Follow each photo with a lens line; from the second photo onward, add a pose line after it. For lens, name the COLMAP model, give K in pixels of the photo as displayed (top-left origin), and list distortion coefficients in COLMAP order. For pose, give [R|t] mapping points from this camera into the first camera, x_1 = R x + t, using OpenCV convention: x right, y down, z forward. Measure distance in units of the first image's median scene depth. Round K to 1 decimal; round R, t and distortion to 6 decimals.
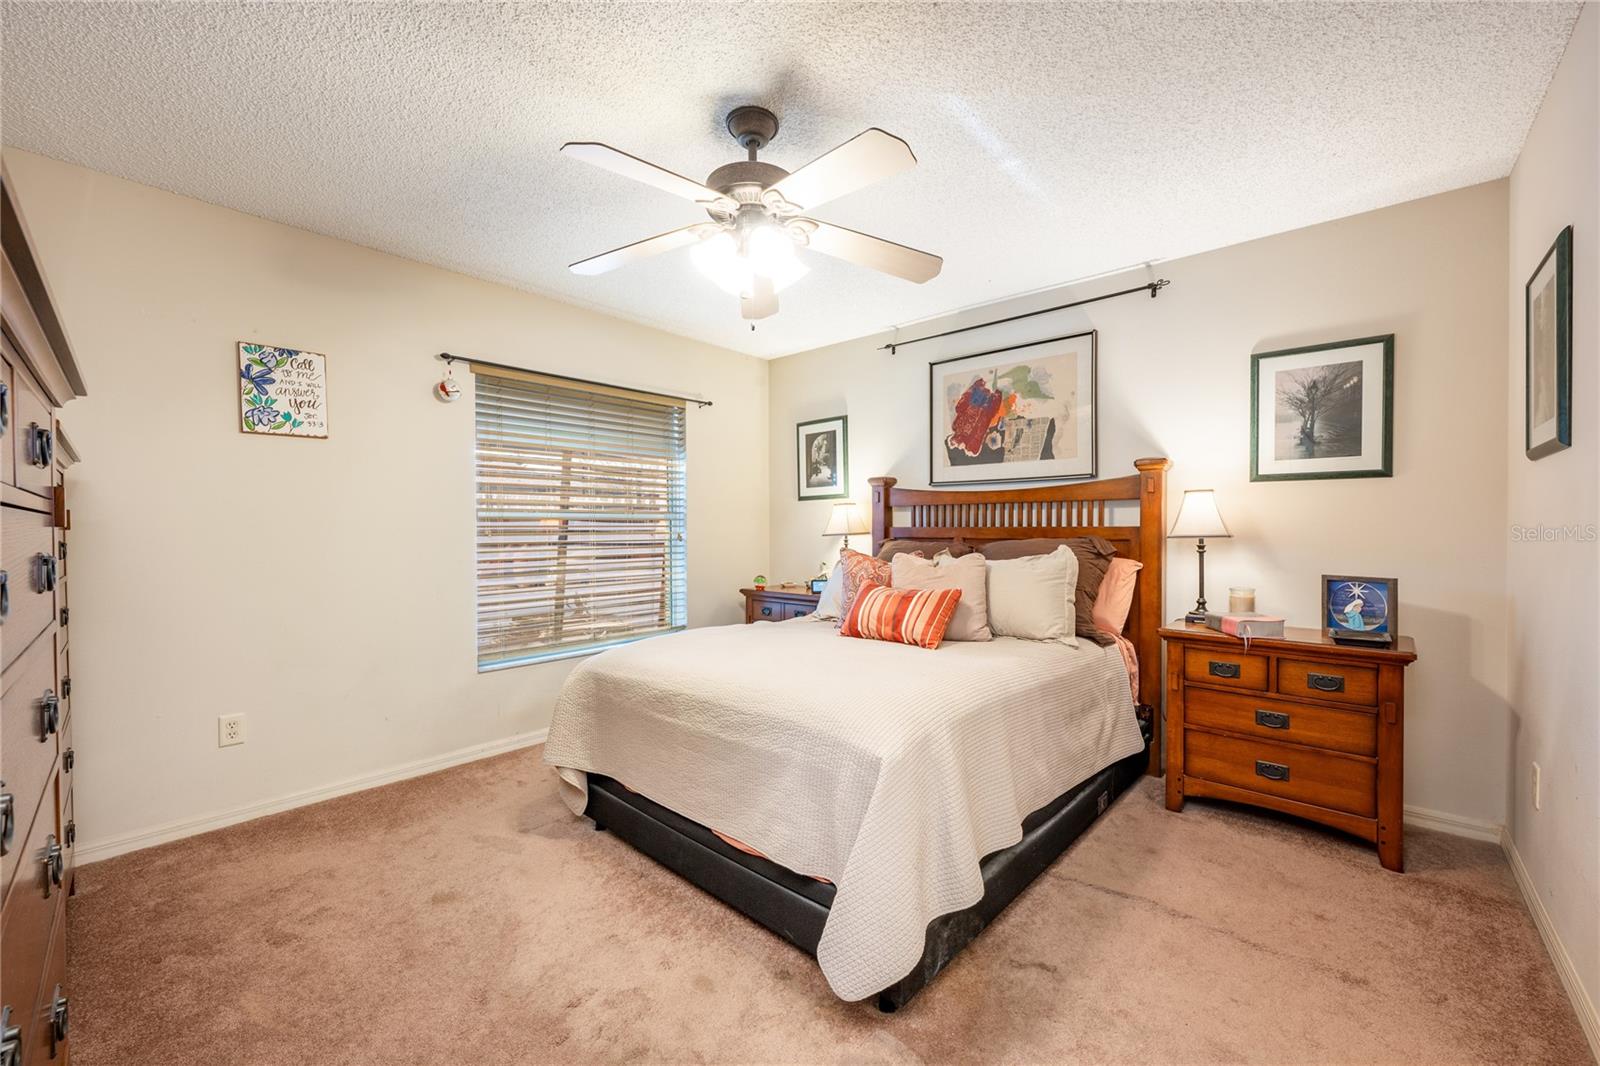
lens RADIAL K [[627.5, 0, 802.0], [0, 627.5, 535.7], [0, 0, 1]] dist [-0.000127, -0.000153]
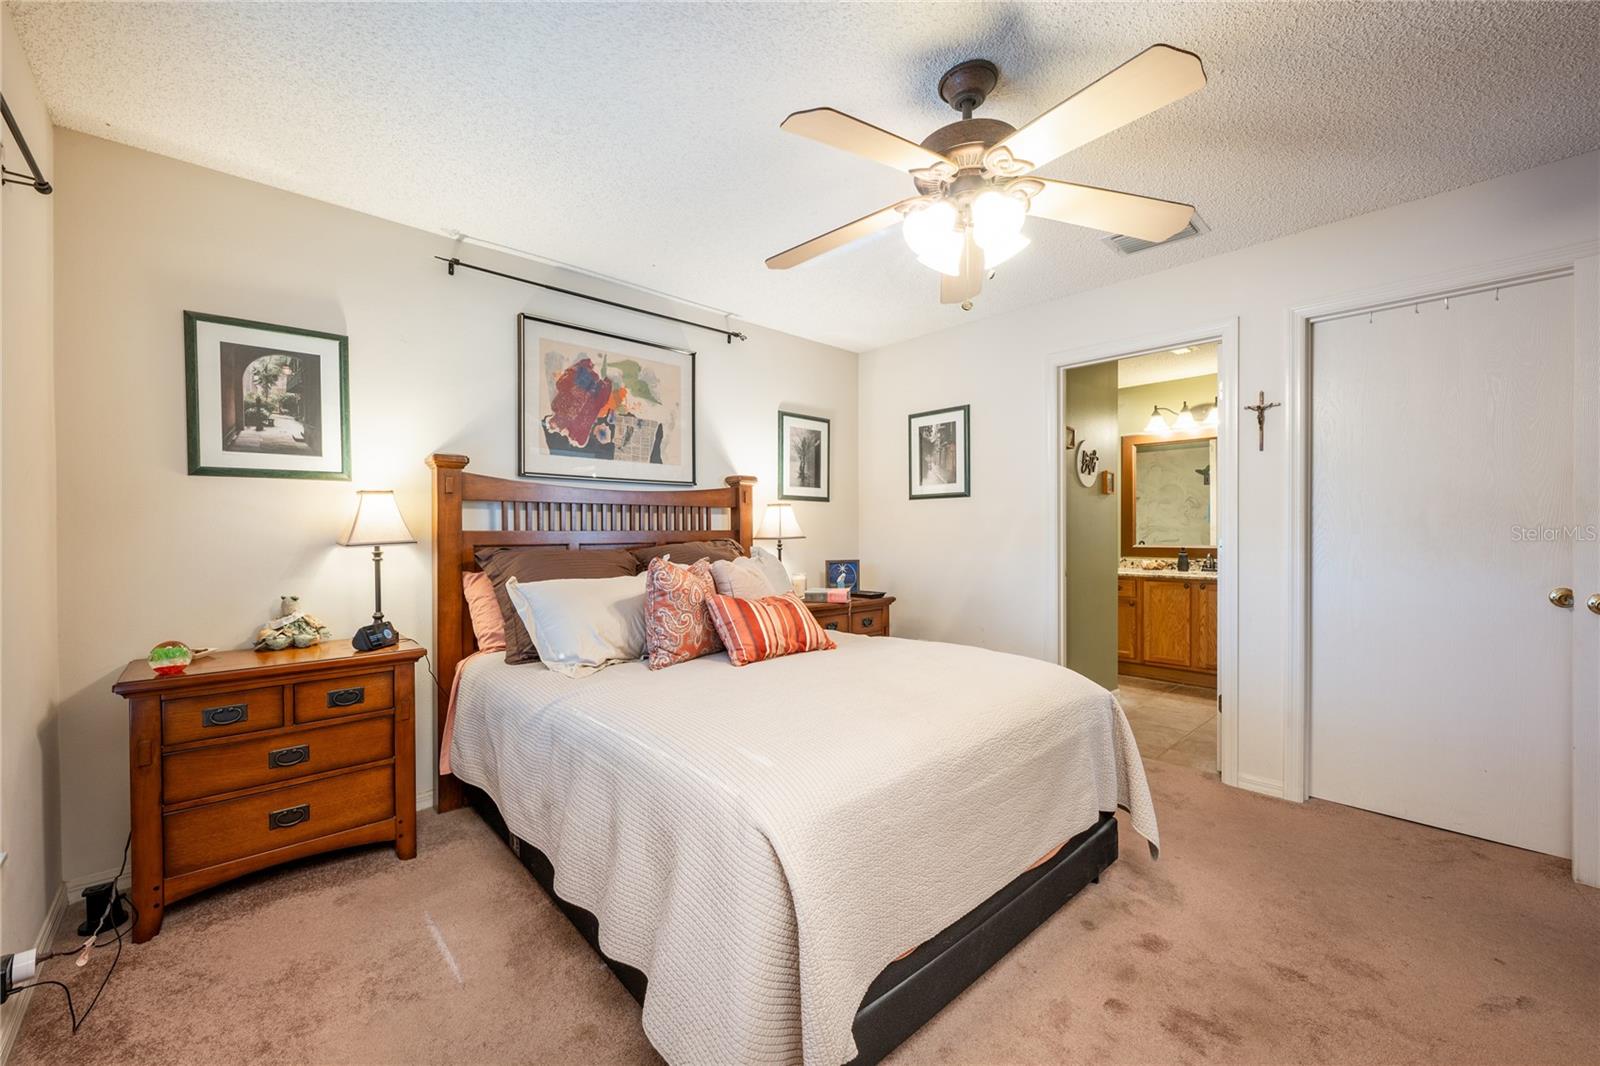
lens RADIAL K [[627.5, 0, 802.0], [0, 627.5, 532.0], [0, 0, 1]] dist [-0.000127, -0.000153]
pose [[0.096236, 0.001419, 0.995358, -0.556011], [0.016541, 0.999859, -0.003025, -0.005167], [-0.995221, 0.016756, 0.096199, 0.643707]]
